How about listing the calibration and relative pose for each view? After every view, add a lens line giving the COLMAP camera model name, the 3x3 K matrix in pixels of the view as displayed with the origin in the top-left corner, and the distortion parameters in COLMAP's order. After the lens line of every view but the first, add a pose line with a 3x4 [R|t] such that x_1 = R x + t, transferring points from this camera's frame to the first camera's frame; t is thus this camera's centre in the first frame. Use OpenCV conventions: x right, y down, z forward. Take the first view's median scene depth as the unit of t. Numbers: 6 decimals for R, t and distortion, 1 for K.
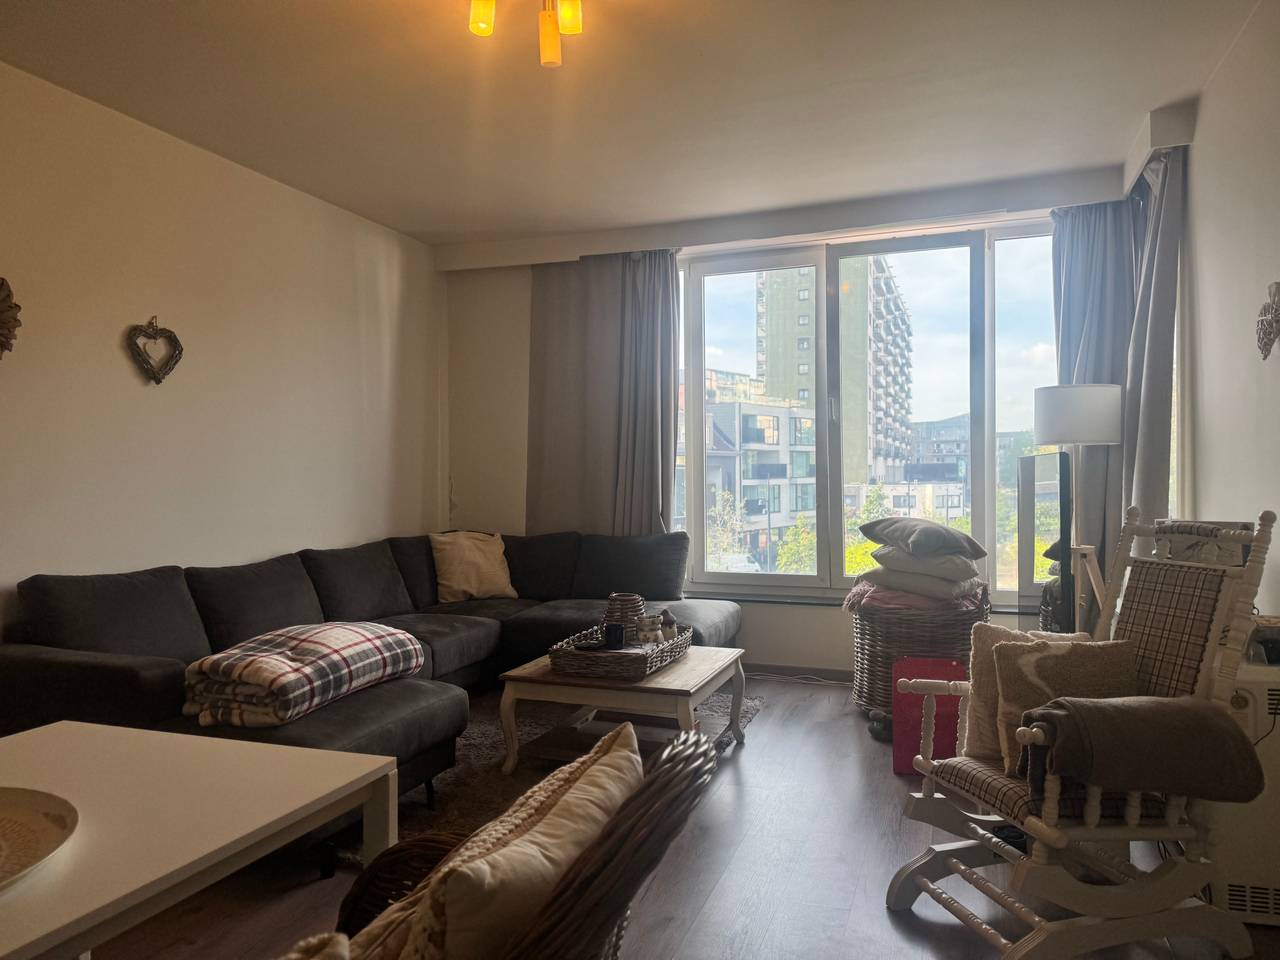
lens RADIAL K [[883.8, 0, 639.9], [0, 883.8, 485.2], [0, 0, 1]] dist [0.156734, -0.284233]
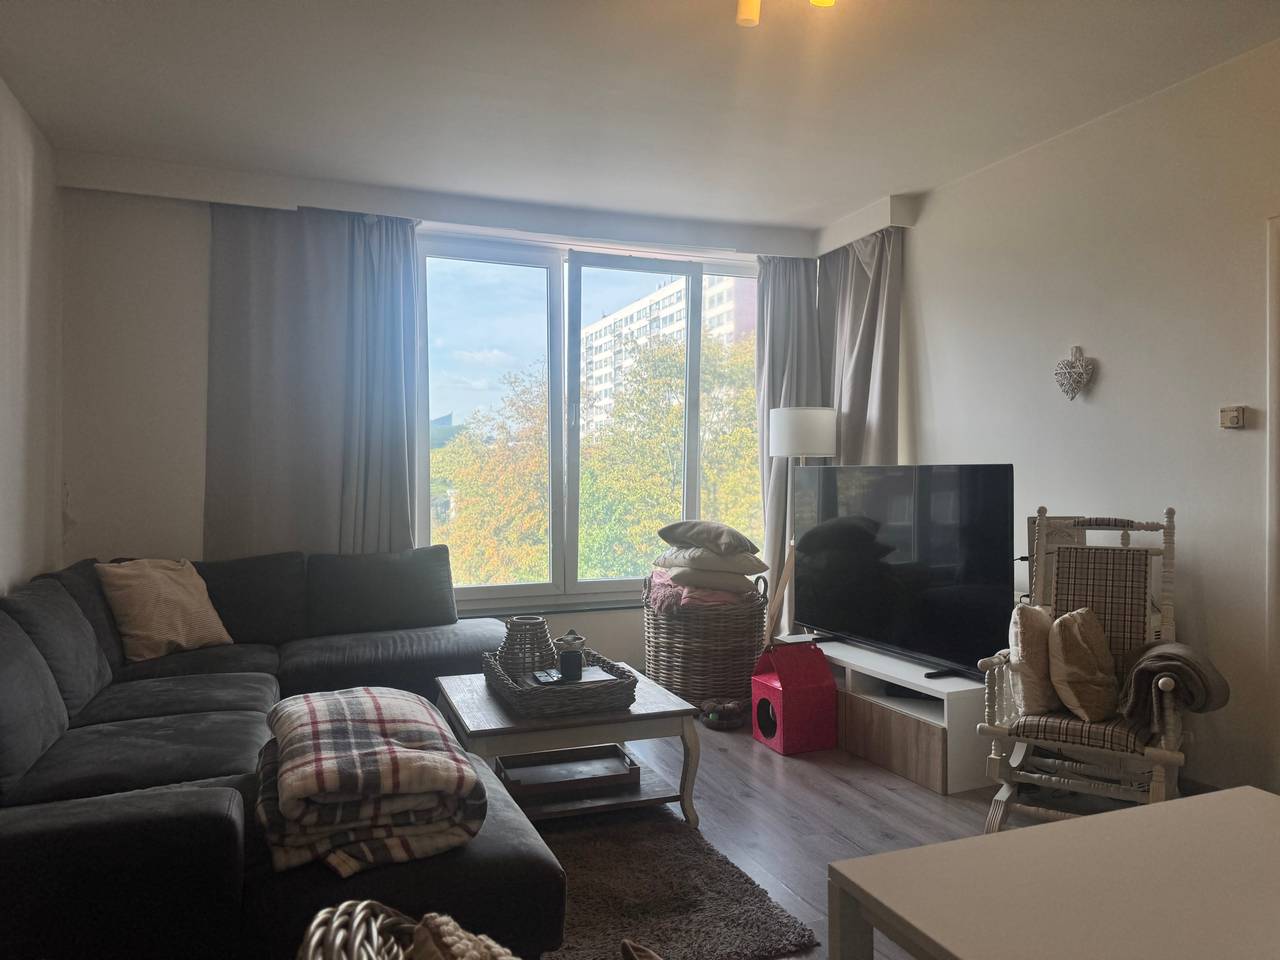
lens RADIAL K [[883.8, 0, 639.9], [0, 883.8, 485.2], [0, 0, 1]] dist [0.156734, -0.284233]
pose [[0.754216, -0.000066, 0.656626, -0.398095], [0.004463, 0.999977, -0.005025, -0.001275], [-0.656611, 0.006721, 0.754199, 0.209574]]
